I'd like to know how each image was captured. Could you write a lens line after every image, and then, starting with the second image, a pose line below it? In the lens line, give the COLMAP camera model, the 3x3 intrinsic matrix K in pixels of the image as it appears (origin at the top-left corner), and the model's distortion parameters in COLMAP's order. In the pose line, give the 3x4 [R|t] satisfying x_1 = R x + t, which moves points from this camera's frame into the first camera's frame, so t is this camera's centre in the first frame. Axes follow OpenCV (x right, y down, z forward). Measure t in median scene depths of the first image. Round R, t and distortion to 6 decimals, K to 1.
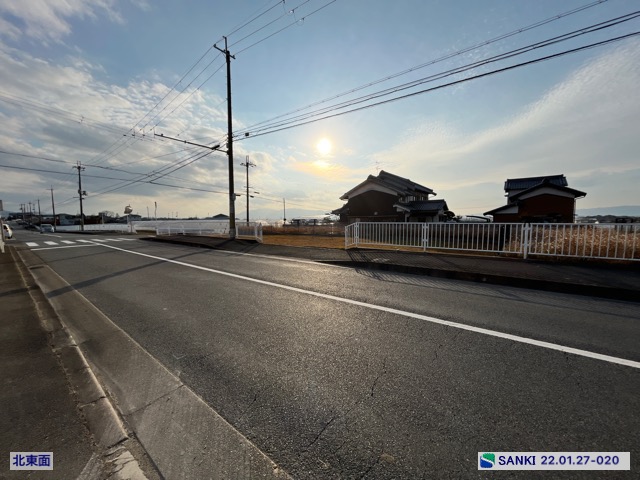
lens RADIAL K [[256.8, 0, 318.8], [0, 256.8, 251.4], [0, 0, 1]] dist [0.000875, -0.002469]
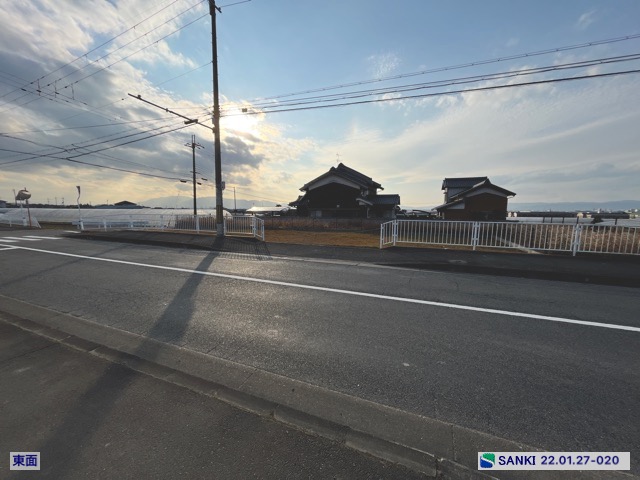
lens RADIAL K [[257.5, 0, 318.4], [0, 257.5, 242.5], [0, 0, 1]] dist [-0.003574, -0.000298]
pose [[0.960243, -0.018950, 0.278523, -0.131679], [0.018248, 0.999820, 0.005111, -0.013360], [-0.278569, 0.000175, 0.960416, 0.062243]]
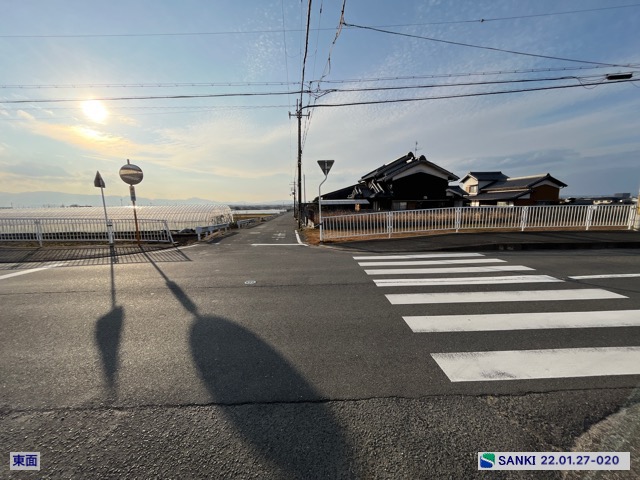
lens RADIAL K [[257.5, 0, 318.4], [0, 257.5, 242.5], [0, 0, 1]] dist [-0.003574, -0.000298]
pose [[0.761191, -0.096367, 0.641328, -0.708813], [0.087706, 0.995110, 0.045429, -0.060040], [-0.642569, 0.021668, 0.765921, 0.529484]]
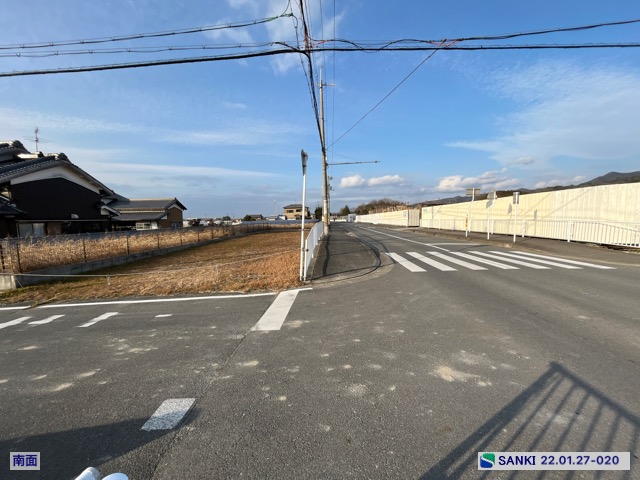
lens RADIAL K [[257.9, 0, 317.8], [0, 257.9, 244.5], [0, 0, 1]] dist [-0.004029, -0.000117]
pose [[-0.582961, -0.058905, 0.810362, -0.667147], [0.126337, 0.978666, 0.162024, -0.105831], [-0.802618, 0.196833, -0.563082, 0.889131]]
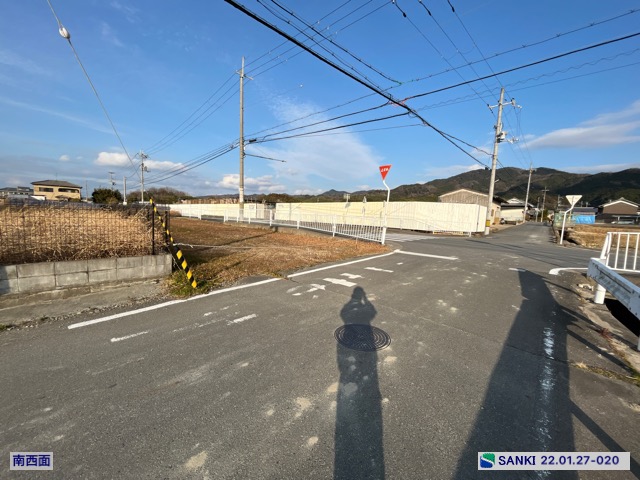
lens RADIAL K [[257.5, 0, 318.4], [0, 257.5, 242.5], [0, 0, 1]] dist [-0.003574, -0.000298]
pose [[-0.988798, -0.050207, 0.140562, -0.451770], [-0.017837, 0.974728, 0.222684, -0.122350], [-0.148190, 0.217682, -0.964704, 1.122866]]
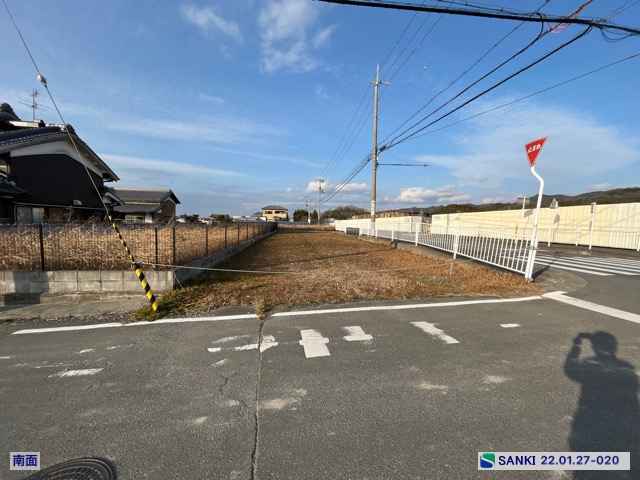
lens RADIAL K [[257.5, 0, 318.4], [0, 257.5, 242.5], [0, 0, 1]] dist [-0.003574, -0.000298]
pose [[-0.694135, -0.062511, 0.717125, -0.516333], [0.069690, 0.985707, 0.153379, -0.112673], [-0.716463, 0.156442, -0.679858, 1.019344]]
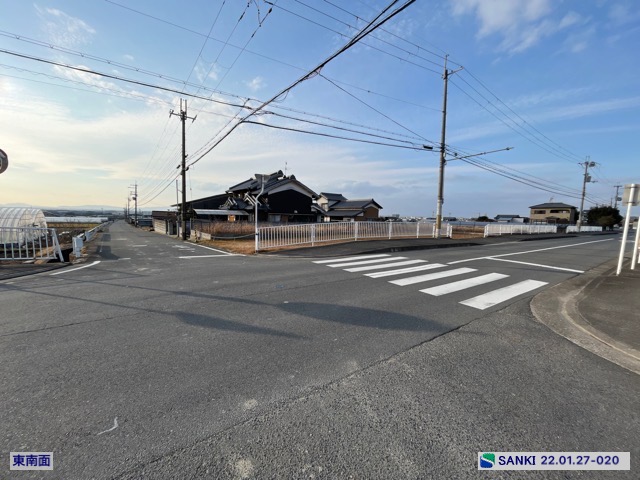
lens RADIAL K [[257.5, 0, 318.4], [0, 257.5, 242.5], [0, 0, 1]] dist [-0.003574, -0.000298]
pose [[0.287121, -0.077198, 0.954778, -0.797712], [0.090665, 0.994463, 0.053142, -0.068201], [-0.953594, 0.071306, 0.292530, 0.602562]]
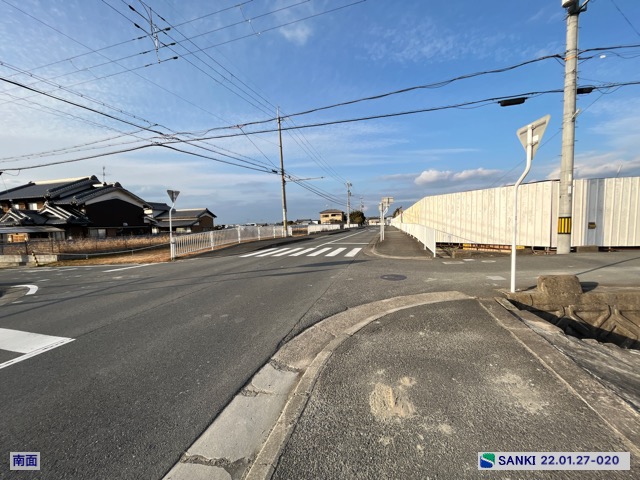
lens RADIAL K [[257.5, 0, 318.4], [0, 257.5, 242.5], [0, 0, 1]] dist [-0.003574, -0.000298]
pose [[-0.394047, -0.042204, 0.918121, -0.934186], [0.150596, 0.982479, 0.109796, -0.078603], [-0.906669, 0.181530, -0.380787, 0.729221]]
